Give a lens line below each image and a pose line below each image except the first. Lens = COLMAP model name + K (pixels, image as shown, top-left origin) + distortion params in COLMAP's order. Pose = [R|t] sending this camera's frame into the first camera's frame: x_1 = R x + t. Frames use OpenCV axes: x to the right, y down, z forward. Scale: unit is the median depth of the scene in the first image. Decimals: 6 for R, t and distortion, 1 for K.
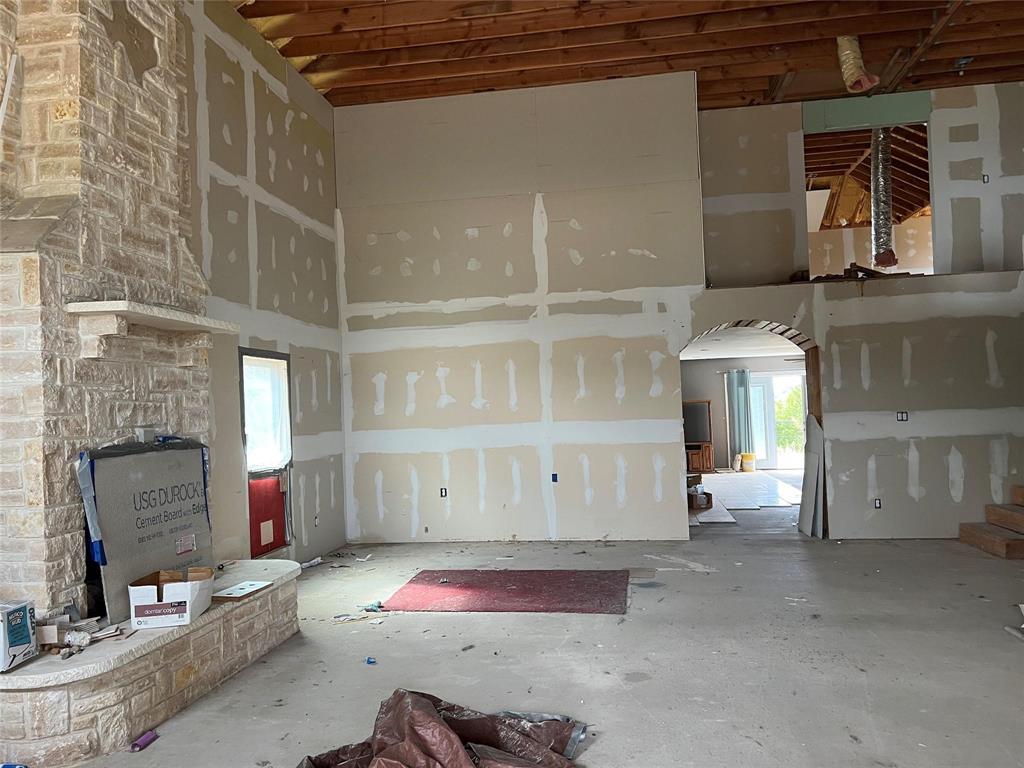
lens RADIAL K [[769.3, 0, 517.3], [0, 769.3, 386.7], [0, 0, 1]] dist [0.027986, -0.025658]
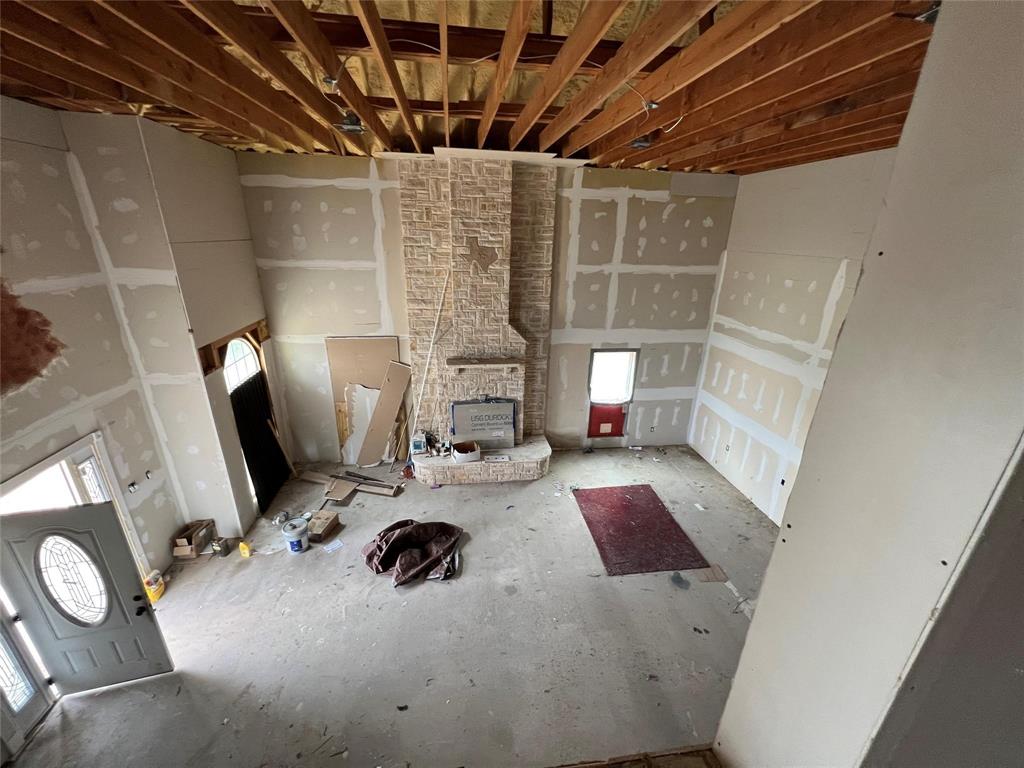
lens RADIAL K [[411.0, 0, 511.2], [0, 411.0, 383.4], [0, 0, 1]] dist [-0.000382, 0.000578]
pose [[0.279875, 0.373727, -0.884307, 0.594348], [-0.004930, 0.921665, 0.387955, -0.386050], [0.960024, -0.104219, 0.259793, 0.454601]]
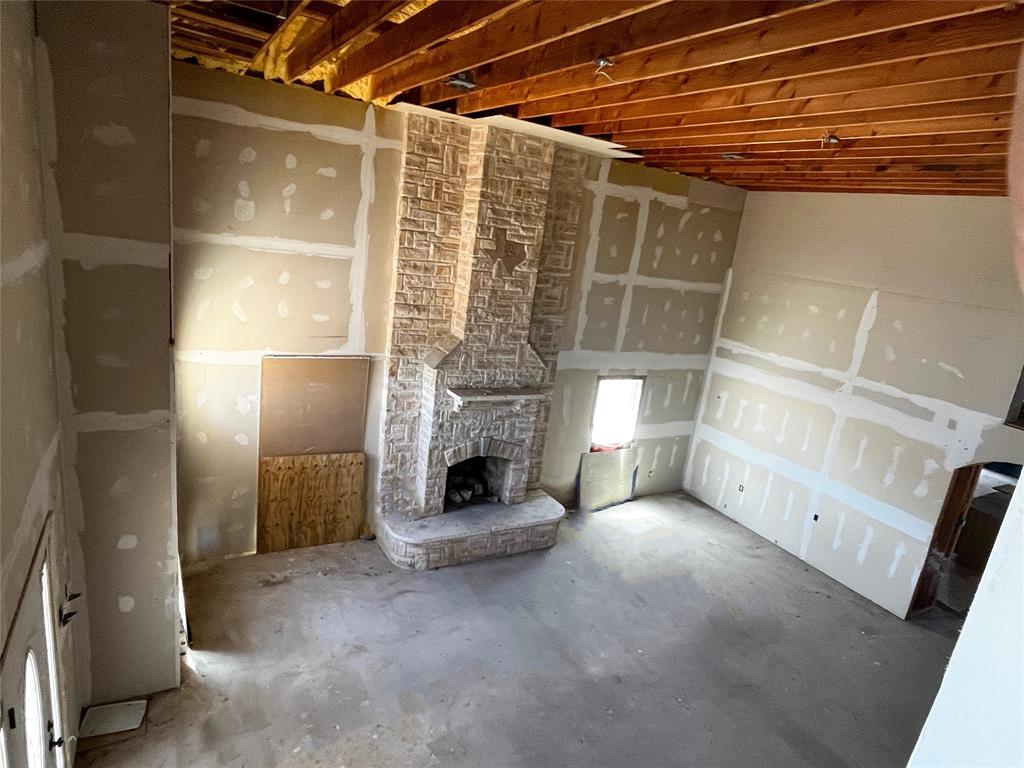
lens RADIAL K [[601.0, 0, 516.7], [0, 601.0, 388.5], [0, 0, 1]] dist [-0.003843, -0.001681]
pose [[0.613098, 0.314499, -0.724708, 0.484021], [-0.130216, 0.945026, 0.299948, -0.383744], [0.779201, -0.089529, 0.620346, 0.022136]]
